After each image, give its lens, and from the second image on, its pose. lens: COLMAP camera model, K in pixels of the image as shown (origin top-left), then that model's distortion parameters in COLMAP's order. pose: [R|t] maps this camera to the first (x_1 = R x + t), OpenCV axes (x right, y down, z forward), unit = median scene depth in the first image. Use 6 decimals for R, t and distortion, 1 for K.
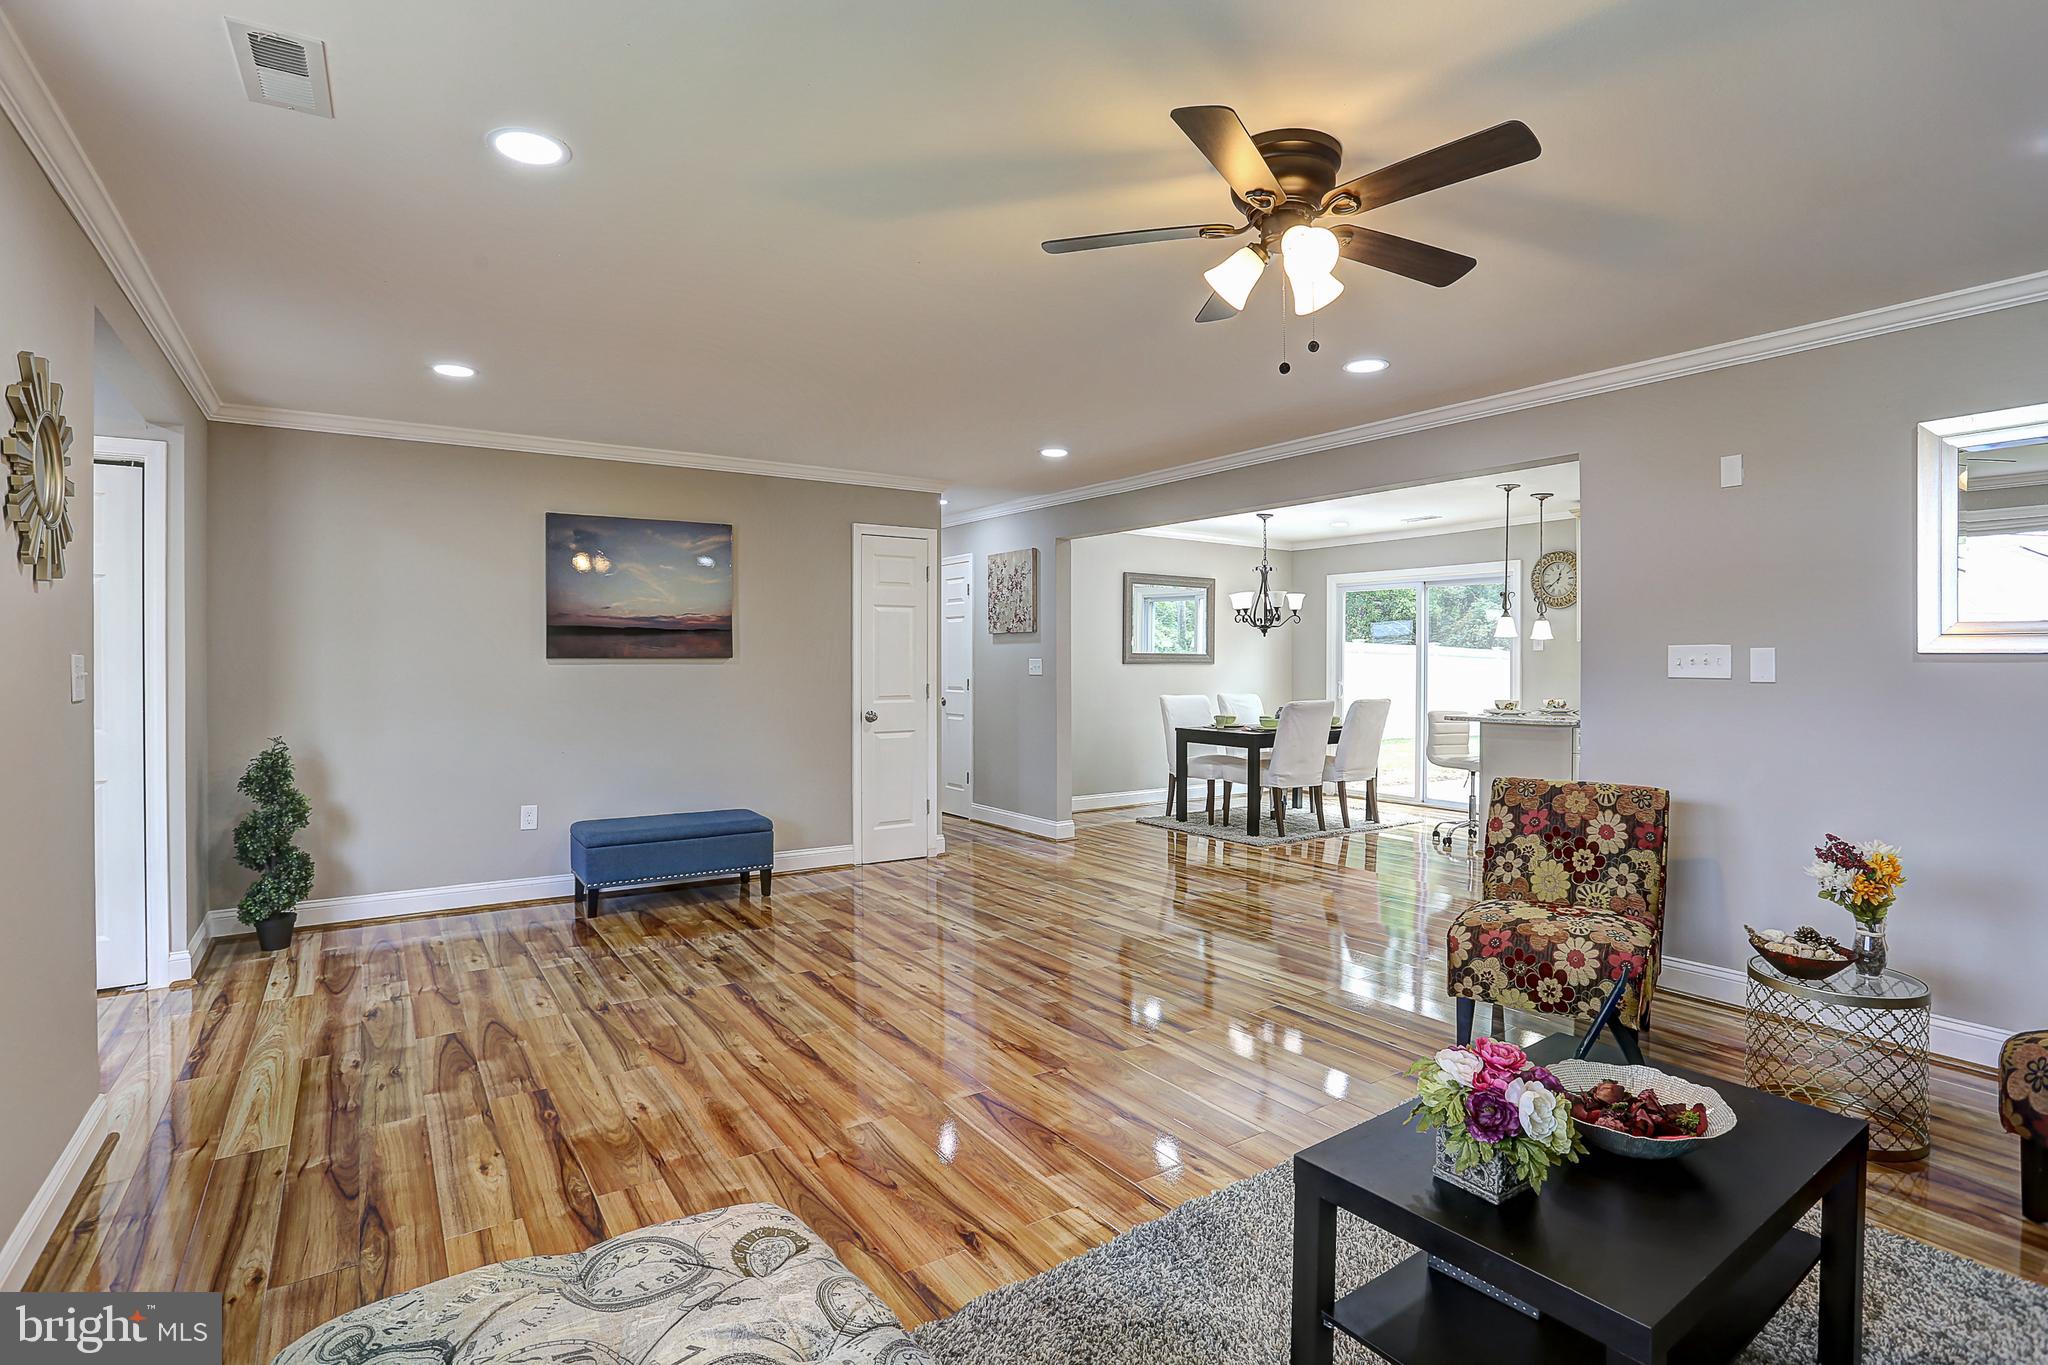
lens RADIAL K [[1004.4, 0, 1020.5], [0, 1004.4, 670.5], [0, 0, 1]] dist [-0.072487, 0.028463]
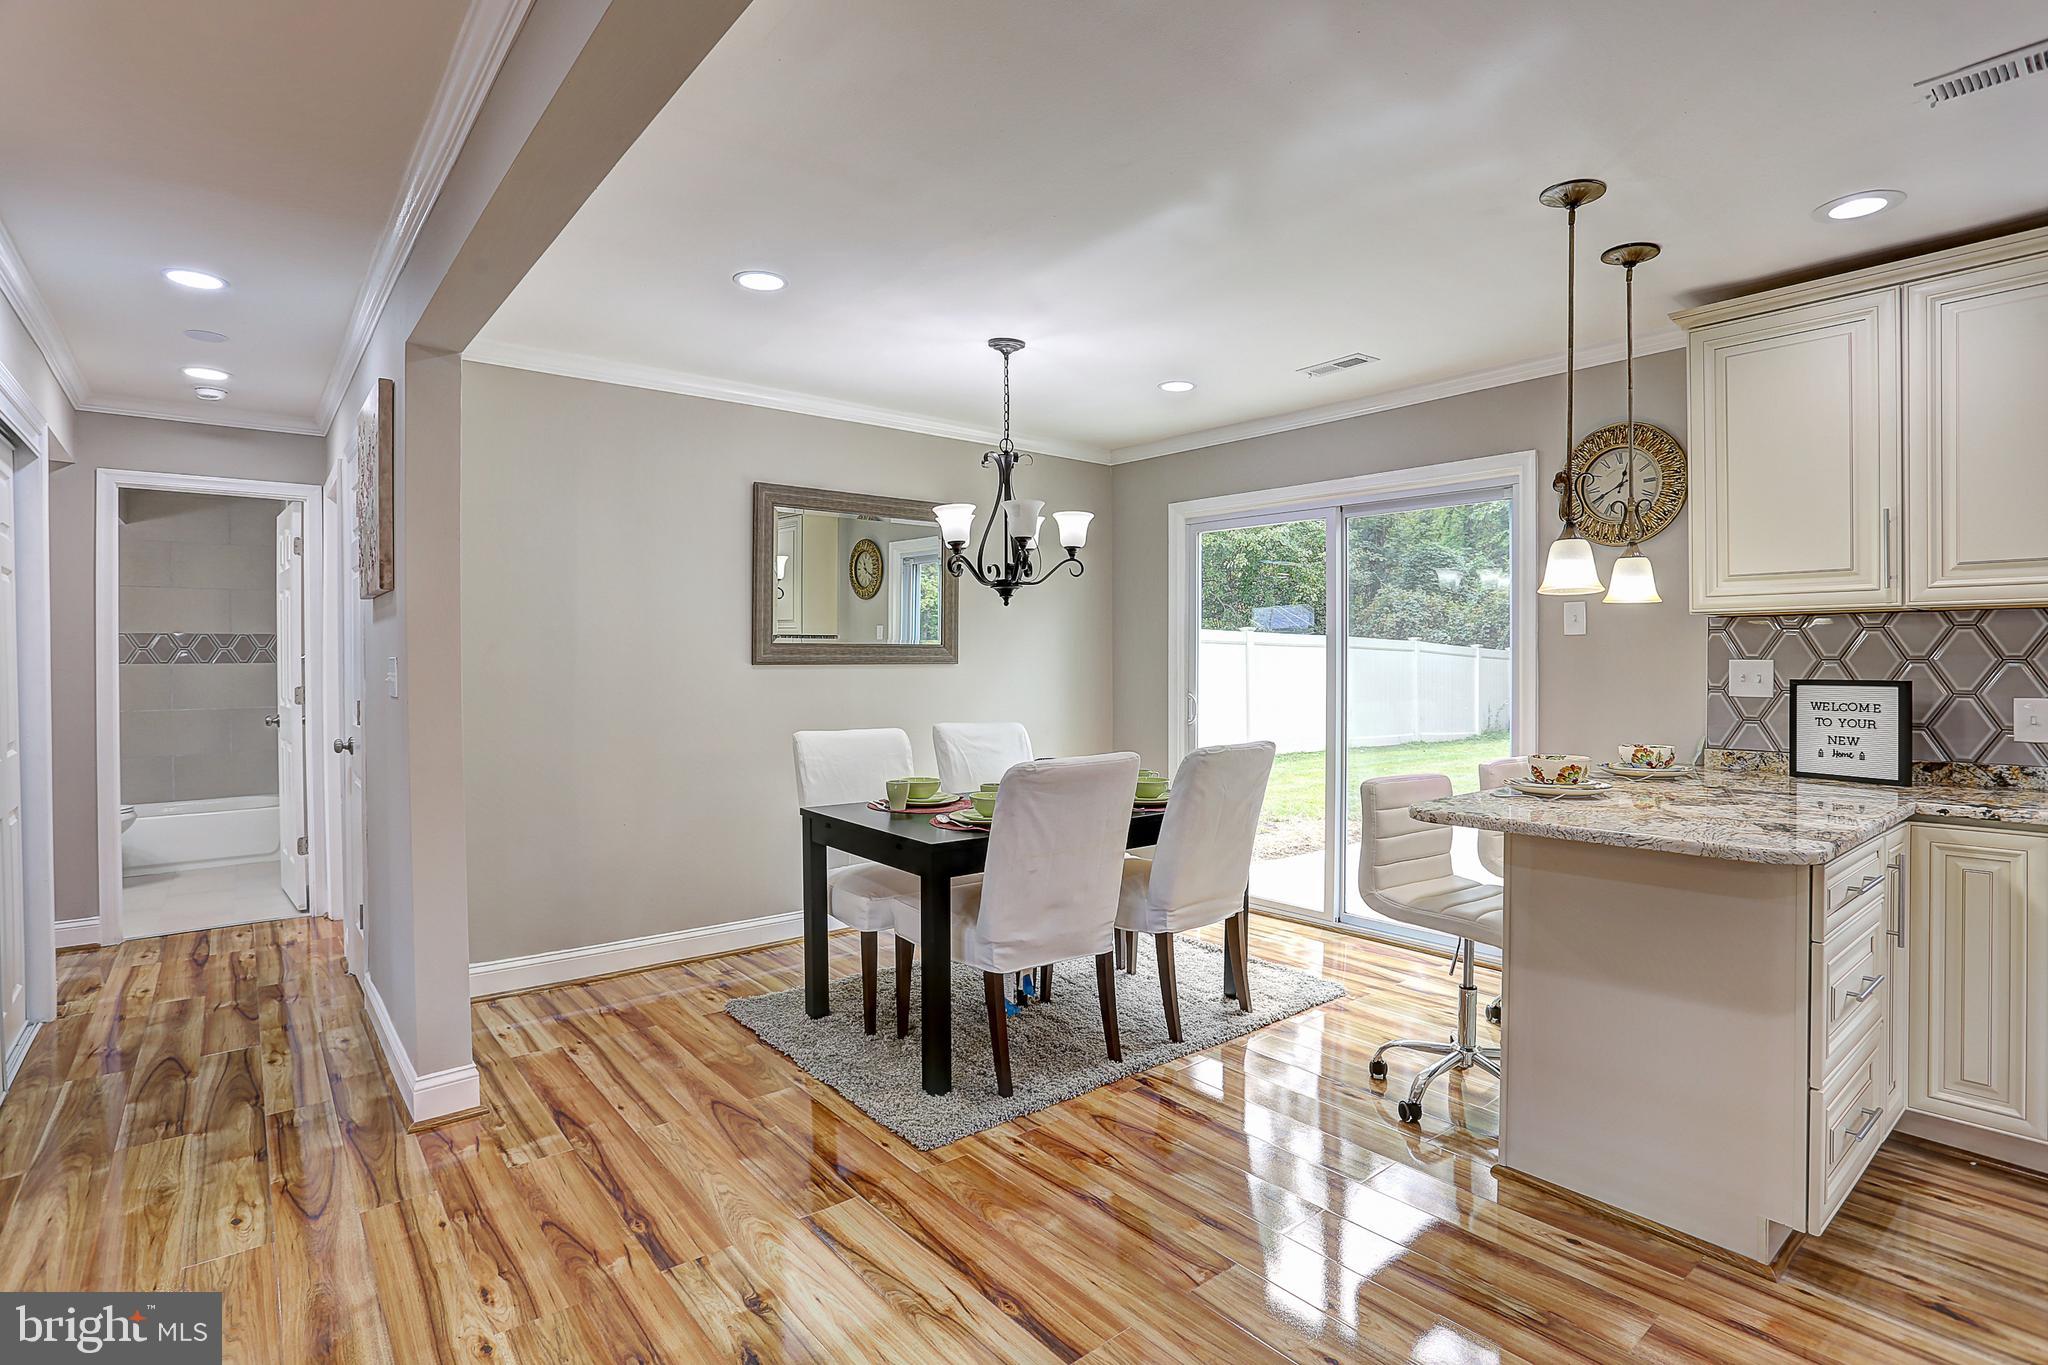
lens RADIAL K [[1004.4, 0, 1020.5], [0, 1004.4, 670.5], [0, 0, 1]] dist [-0.072487, 0.028463]
pose [[0.995838, -0.004965, 0.091009, 0.311178], [0.004429, 0.999972, 0.006091, -0.009418], [-0.091036, -0.005662, 0.995831, 0.805381]]
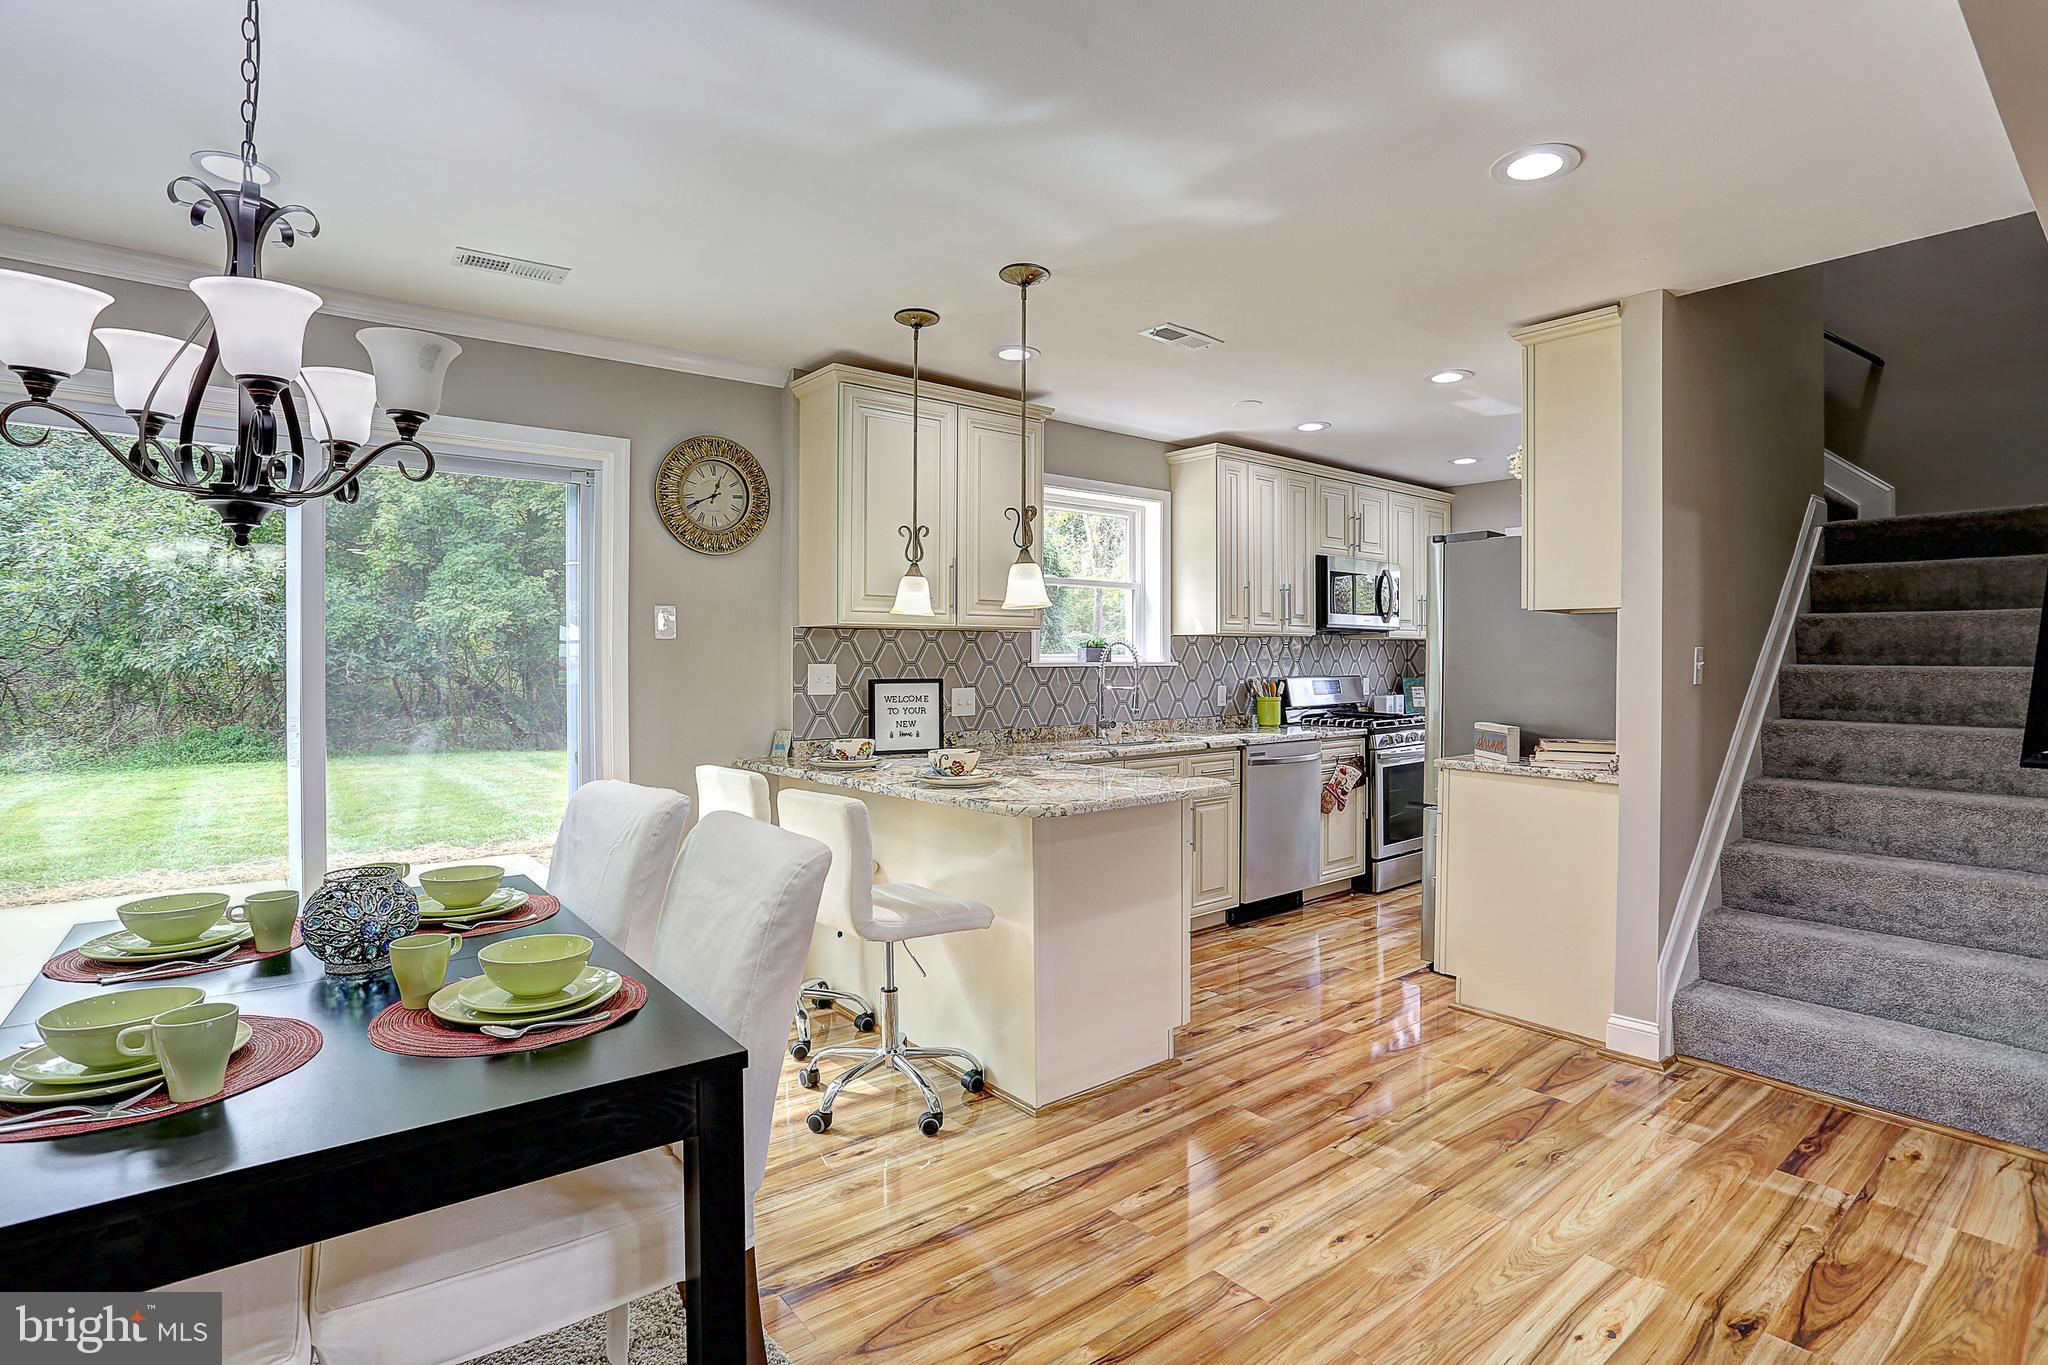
lens RADIAL K [[1004.4, 0, 1020.5], [0, 1004.4, 670.5], [0, 0, 1]] dist [-0.072487, 0.028463]
pose [[-0.082622, -0.015673, 0.996458, 0.053116], [0.007442, 0.999839, 0.016343, -0.017044], [-0.996553, 0.008766, -0.082492, 1.286489]]
